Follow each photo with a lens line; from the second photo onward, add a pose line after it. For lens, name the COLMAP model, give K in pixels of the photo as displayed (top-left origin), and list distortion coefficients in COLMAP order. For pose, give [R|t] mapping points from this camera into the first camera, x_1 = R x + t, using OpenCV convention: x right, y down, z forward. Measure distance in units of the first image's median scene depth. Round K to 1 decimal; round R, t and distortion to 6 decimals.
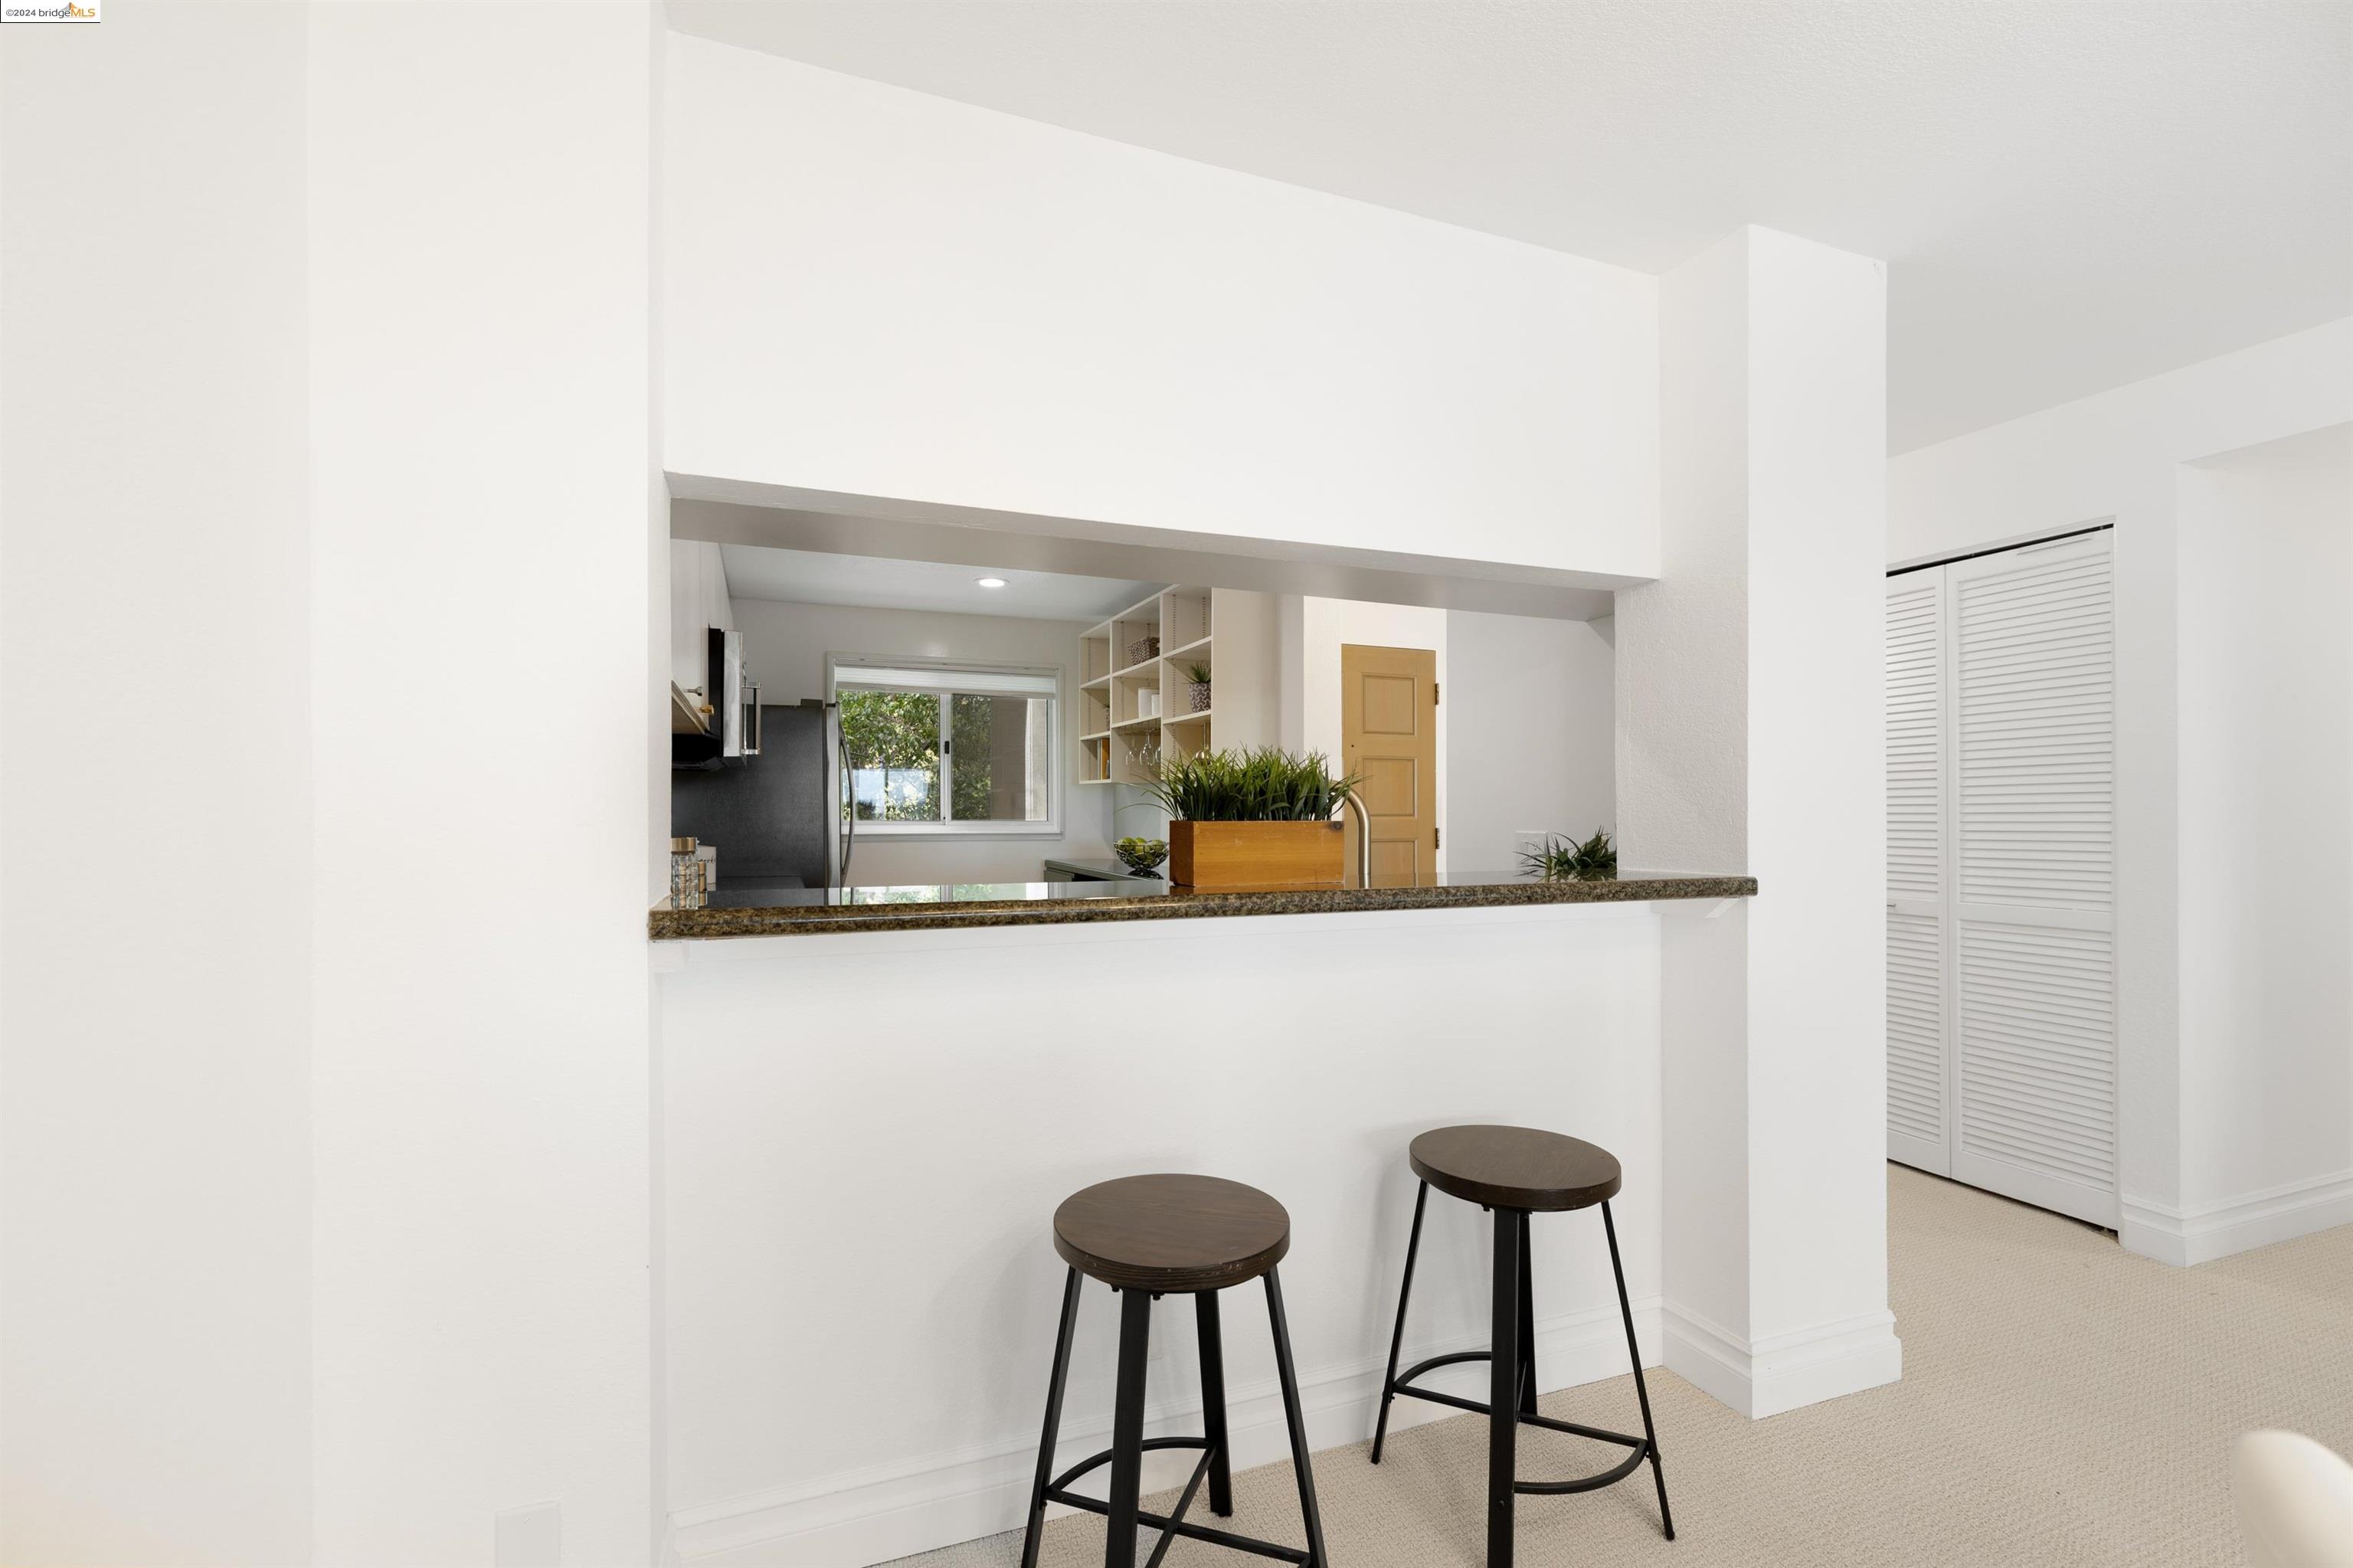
lens RADIAL K [[993.3, 0, 1169.6], [0, 993.3, 789.6], [0, 0, 1]] dist [0.001032, 0.000139]
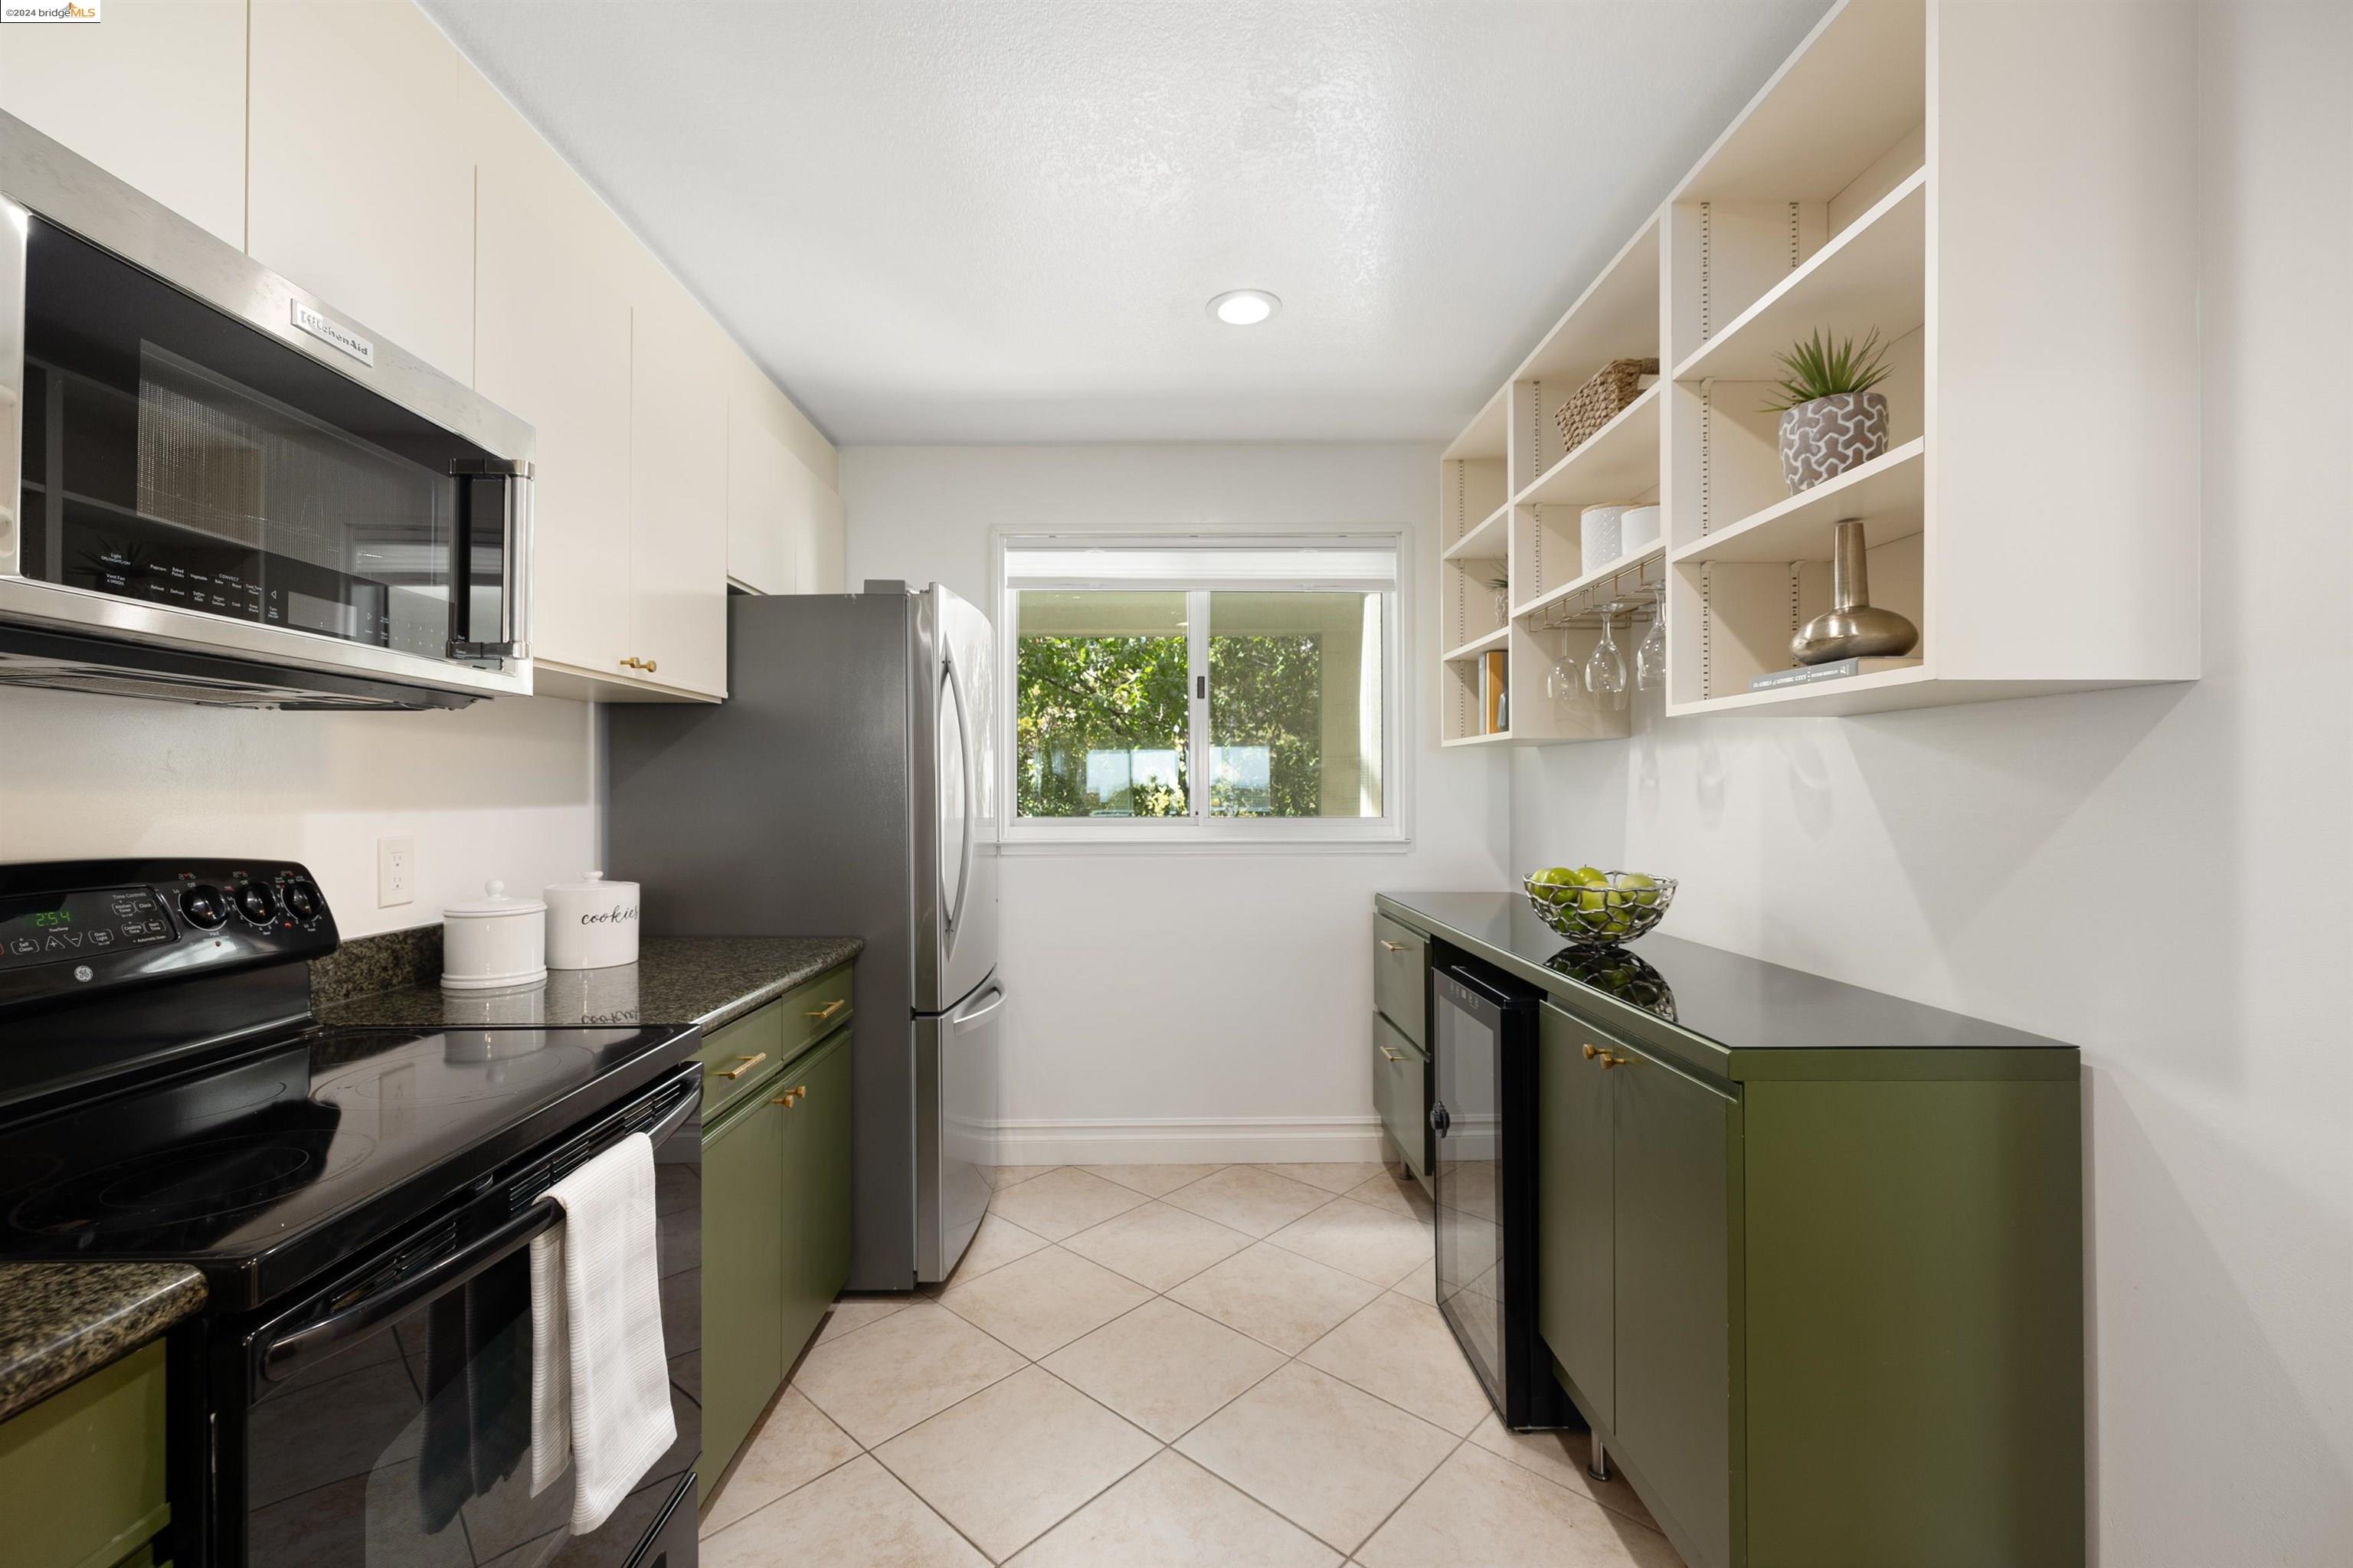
lens RADIAL K [[993.3, 0, 1169.6], [0, 993.3, 789.6], [0, 0, 1]] dist [0.001032, 0.000139]
pose [[0.933505, -0.000740, -0.358564, -0.042115], [0.006496, 0.999869, 0.014847, 0.008312], [0.358506, -0.016189, 0.933387, 0.521014]]
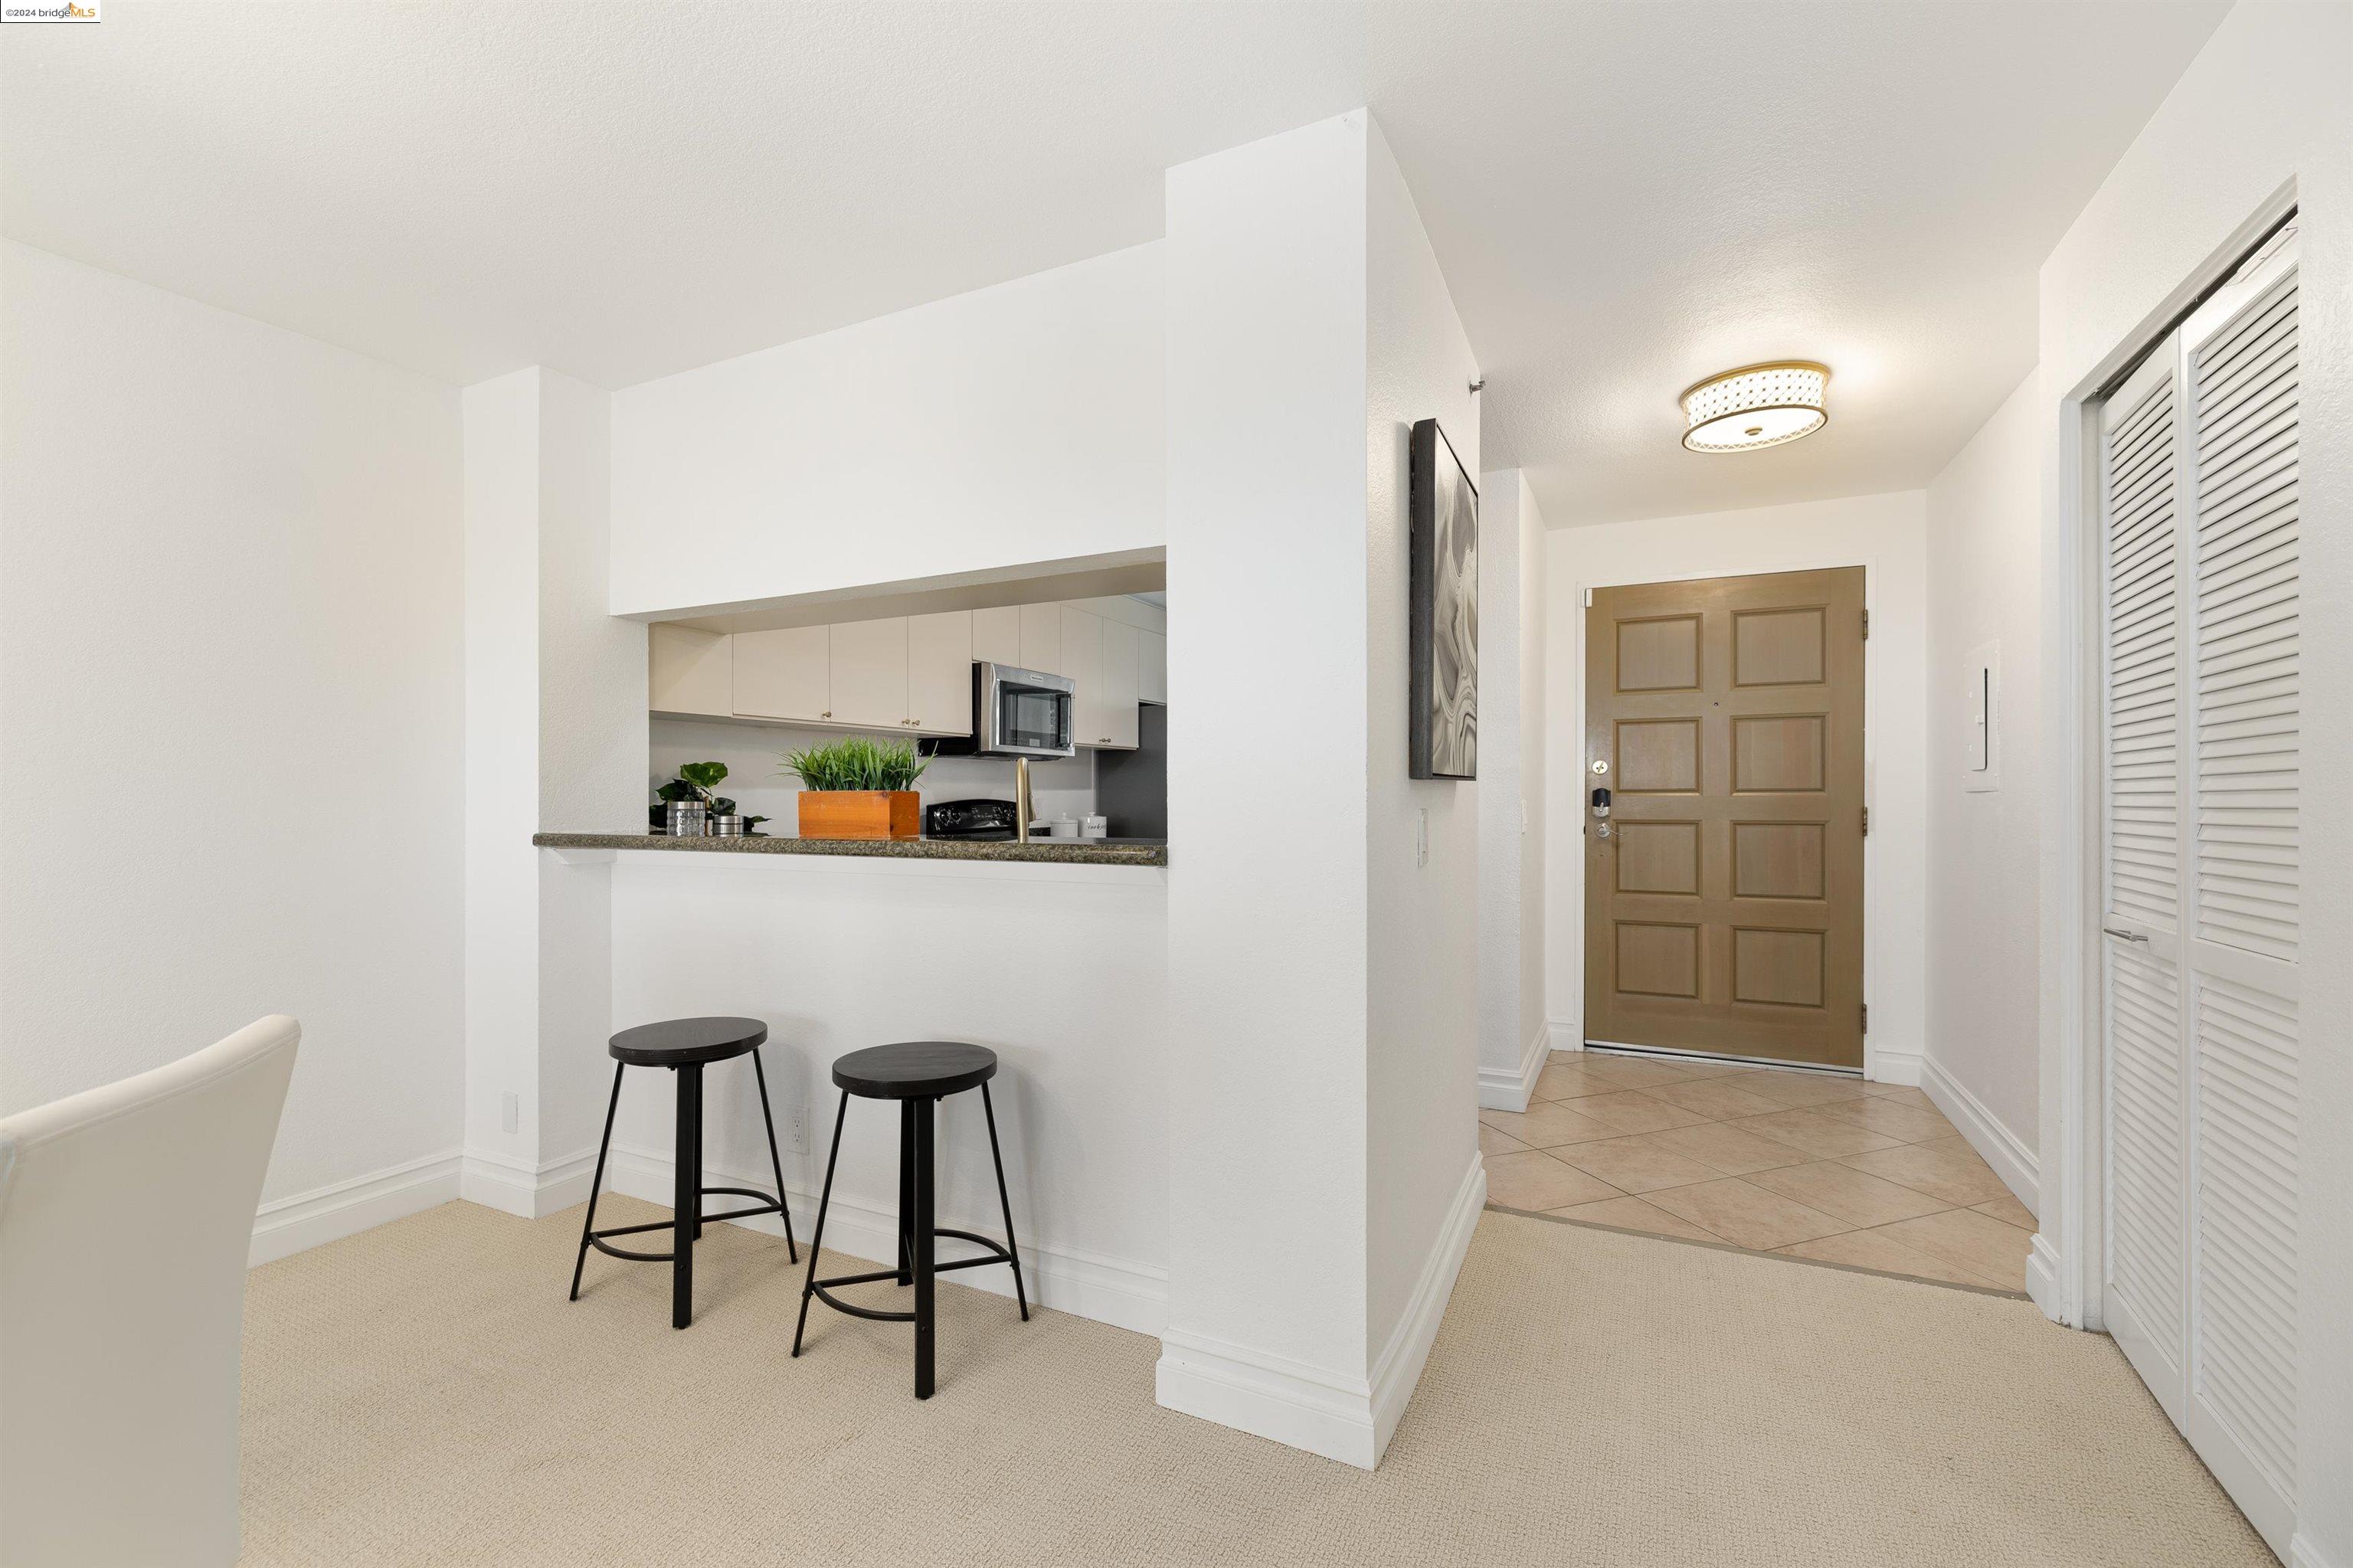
lens RADIAL K [[1057.7, 0, 1230.6], [0, 1057.7, 782.7], [0, 0, 1]] dist [0.000037, -0.000089]
pose [[0.705397, -0.008711, -0.708759, 0.500598], [0.017755, 0.999828, 0.005383, 0.007561], [0.708590, -0.016381, 0.705430, 0.118353]]
